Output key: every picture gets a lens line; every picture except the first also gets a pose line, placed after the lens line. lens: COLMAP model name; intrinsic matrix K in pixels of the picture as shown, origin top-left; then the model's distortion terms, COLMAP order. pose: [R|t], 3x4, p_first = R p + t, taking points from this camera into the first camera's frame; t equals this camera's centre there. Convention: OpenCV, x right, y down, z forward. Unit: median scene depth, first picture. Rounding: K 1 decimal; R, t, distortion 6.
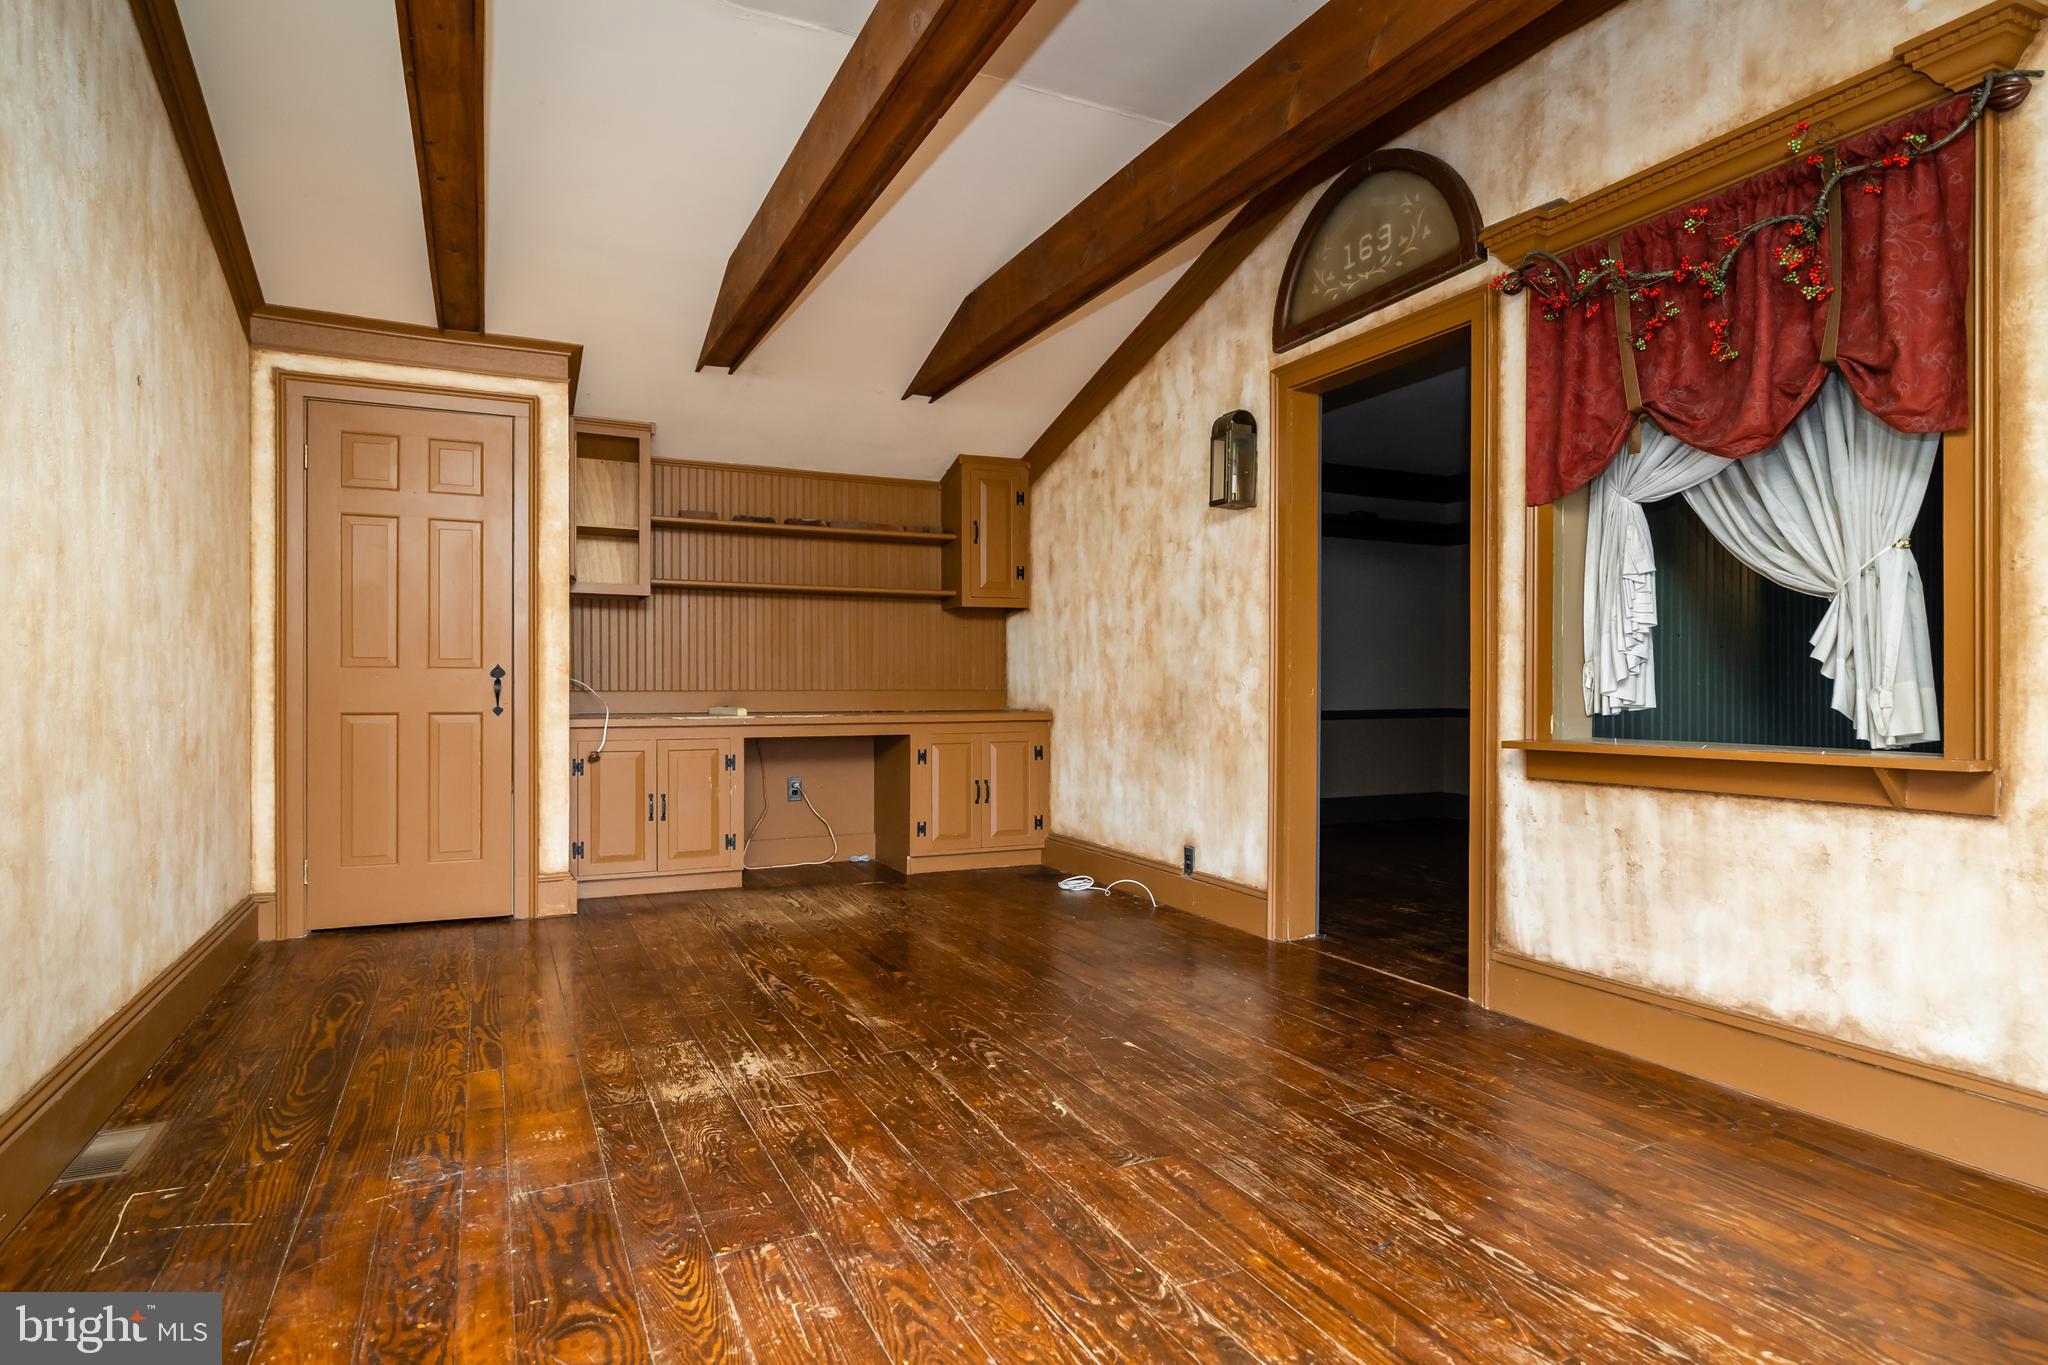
lens RADIAL K [[1083.6, 0, 1022.5], [0, 1083.6, 685.7], [0, 0, 1]] dist [-0.003378, 0.000716]
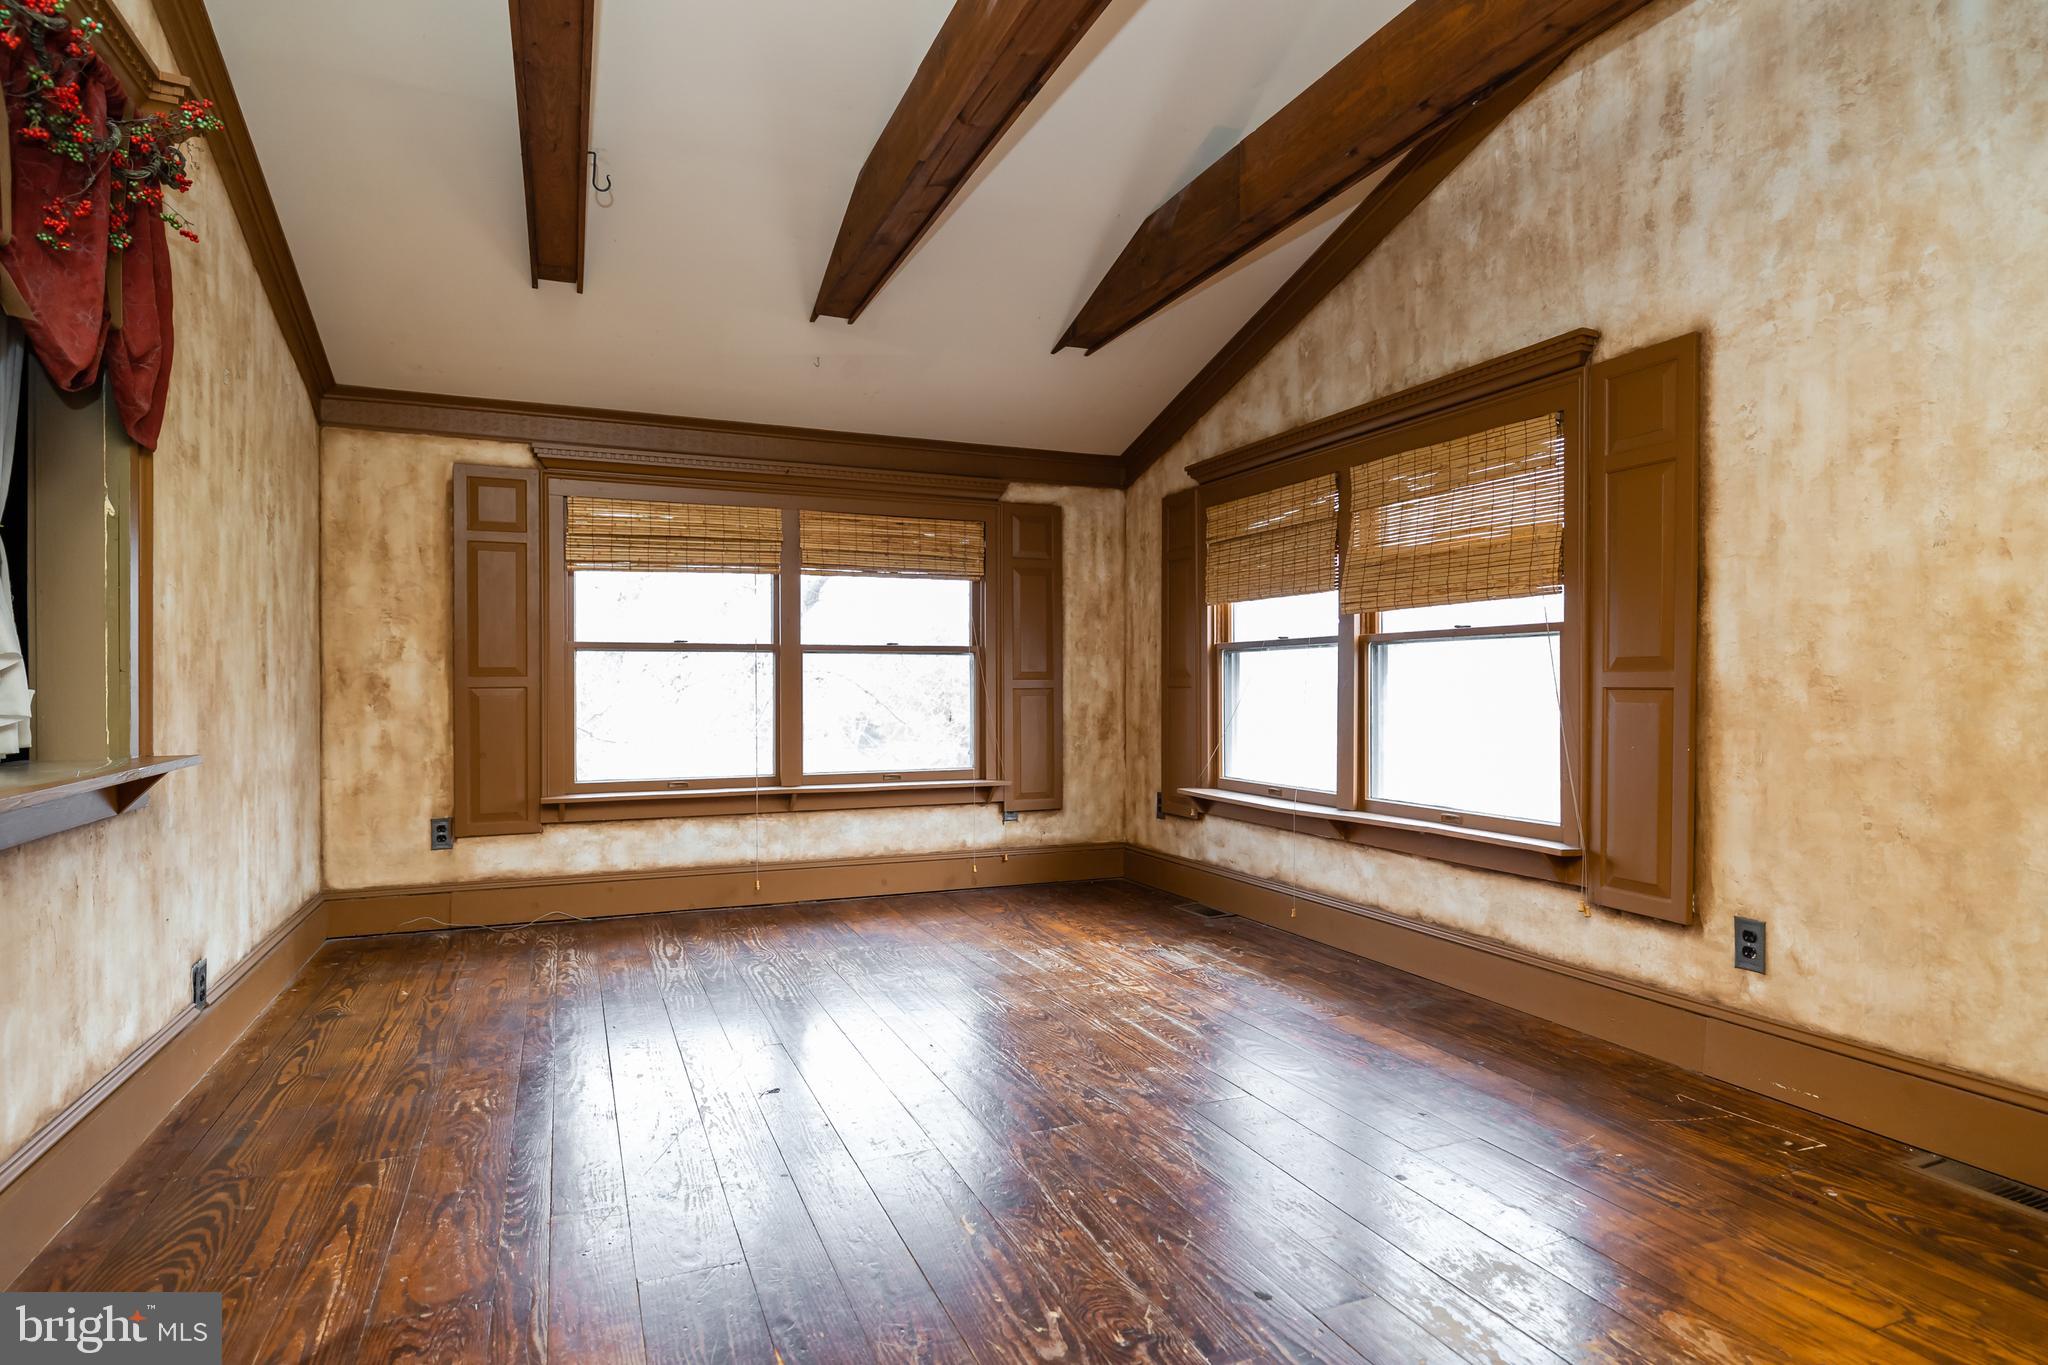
lens RADIAL K [[1083.6, 0, 1035.0], [0, 1083.6, 687.1], [0, 0, 1]] dist [-0.003378, 0.000716]
pose [[-0.998962, -0.000584, 0.045545, -0.054429], [-0.000350, 0.999987, 0.005141, -0.005990], [-0.045547, 0.005120, -0.998949, 1.932865]]
